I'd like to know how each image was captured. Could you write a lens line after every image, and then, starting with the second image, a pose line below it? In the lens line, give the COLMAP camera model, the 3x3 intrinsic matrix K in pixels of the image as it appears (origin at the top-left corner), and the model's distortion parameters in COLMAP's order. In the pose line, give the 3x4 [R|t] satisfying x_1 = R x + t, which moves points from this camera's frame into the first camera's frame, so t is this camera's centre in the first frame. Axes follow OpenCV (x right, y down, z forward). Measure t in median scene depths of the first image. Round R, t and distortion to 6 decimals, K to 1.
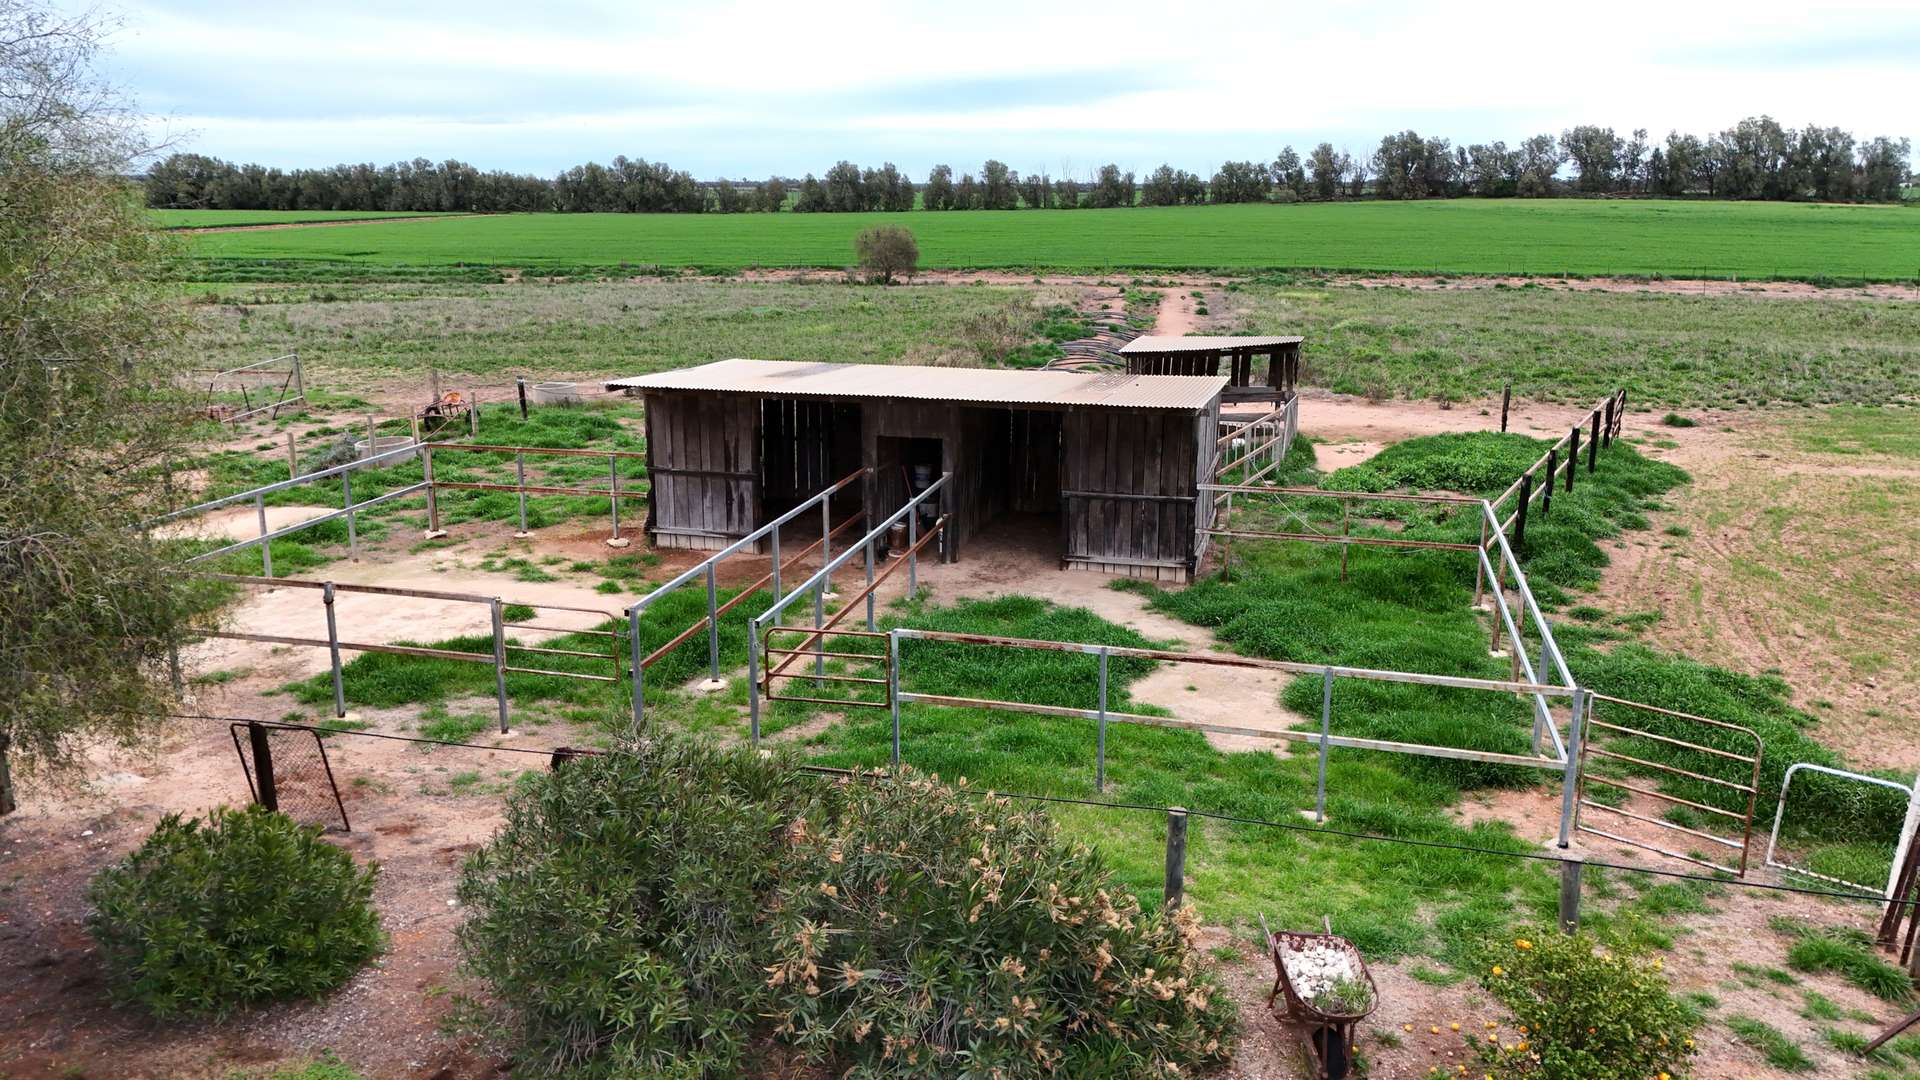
lens RADIAL K [[1385.7, 0, 960.0], [0, 1385.7, 540.0], [0, 0, 1]] dist [0.054422, -0.003821]
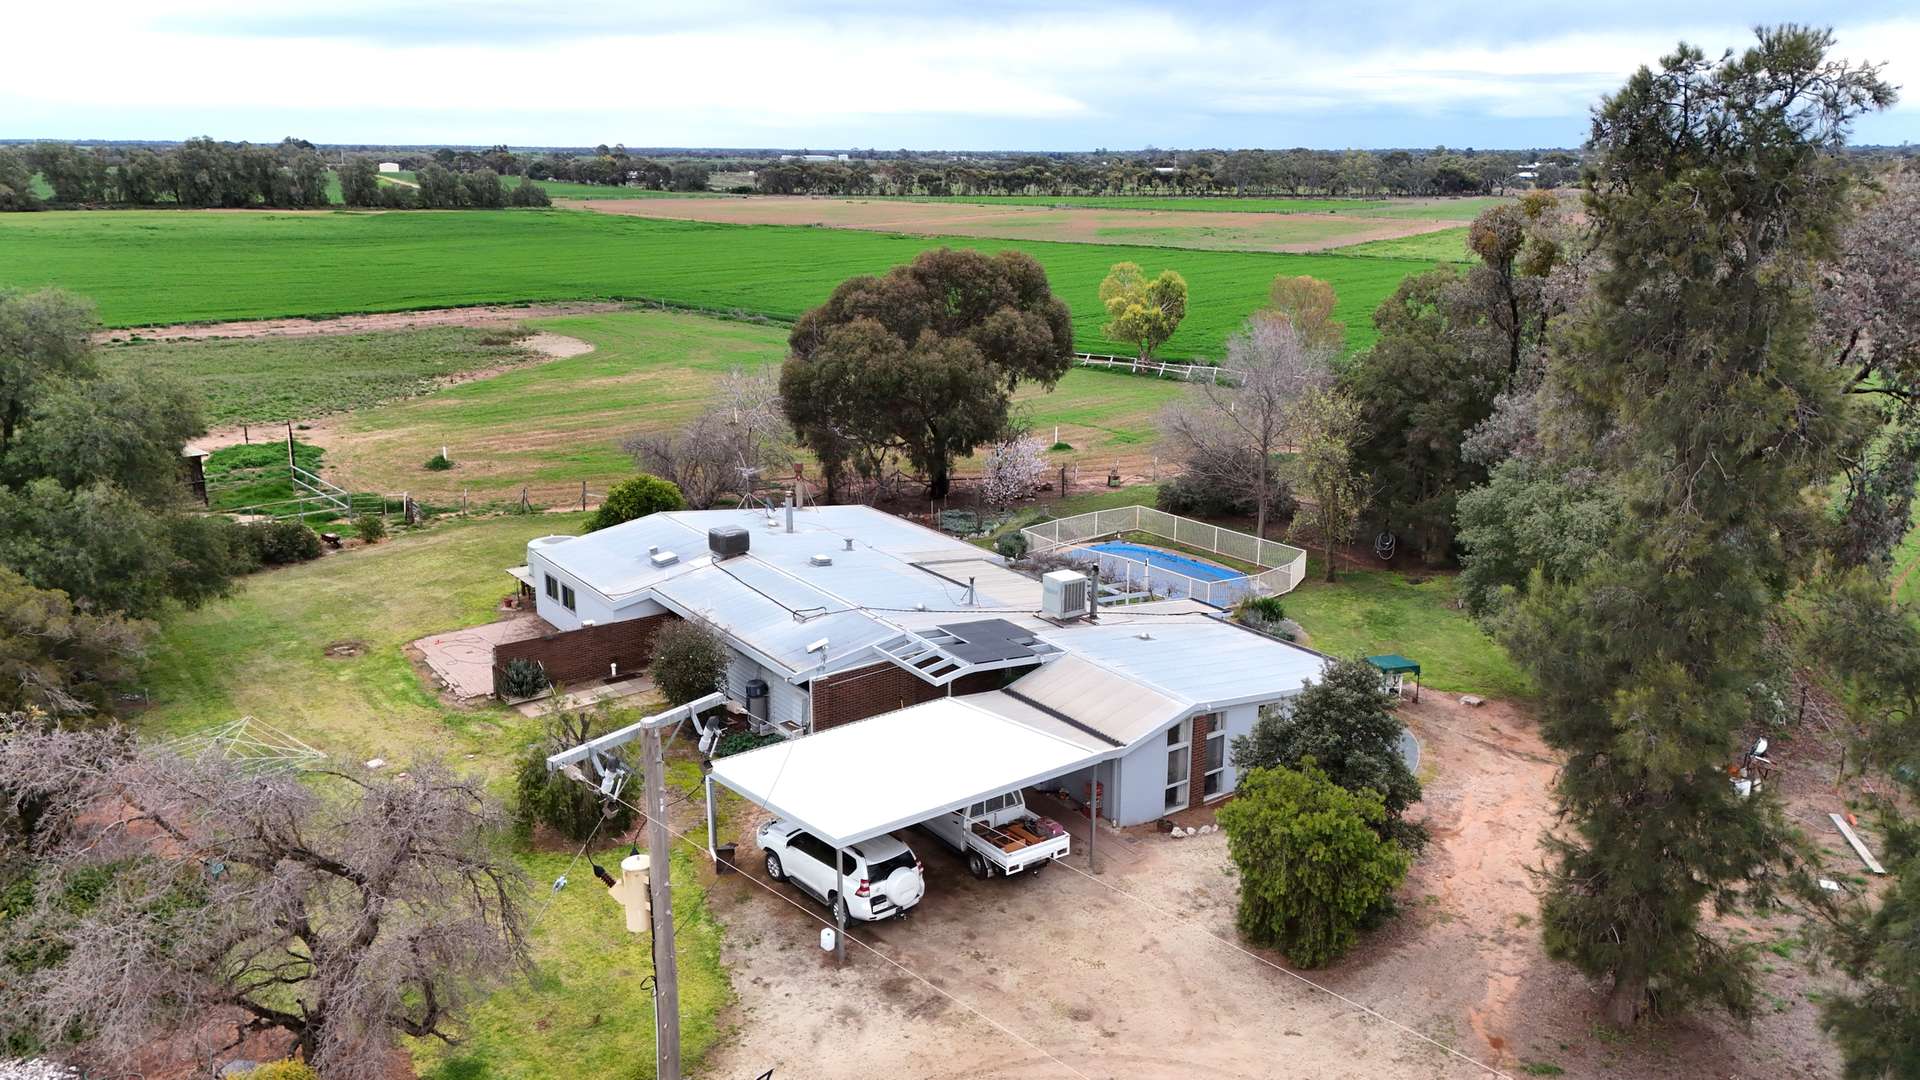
lens RADIAL K [[1385.7, 0, 960.0], [0, 1385.7, 540.0], [0, 0, 1]] dist [0.054422, -0.003821]
pose [[0.551883, -0.211043, 0.806775, -0.326691], [0.193119, 0.973492, 0.122549, 0.010448], [-0.811253, 0.088171, 0.578010, -0.495769]]
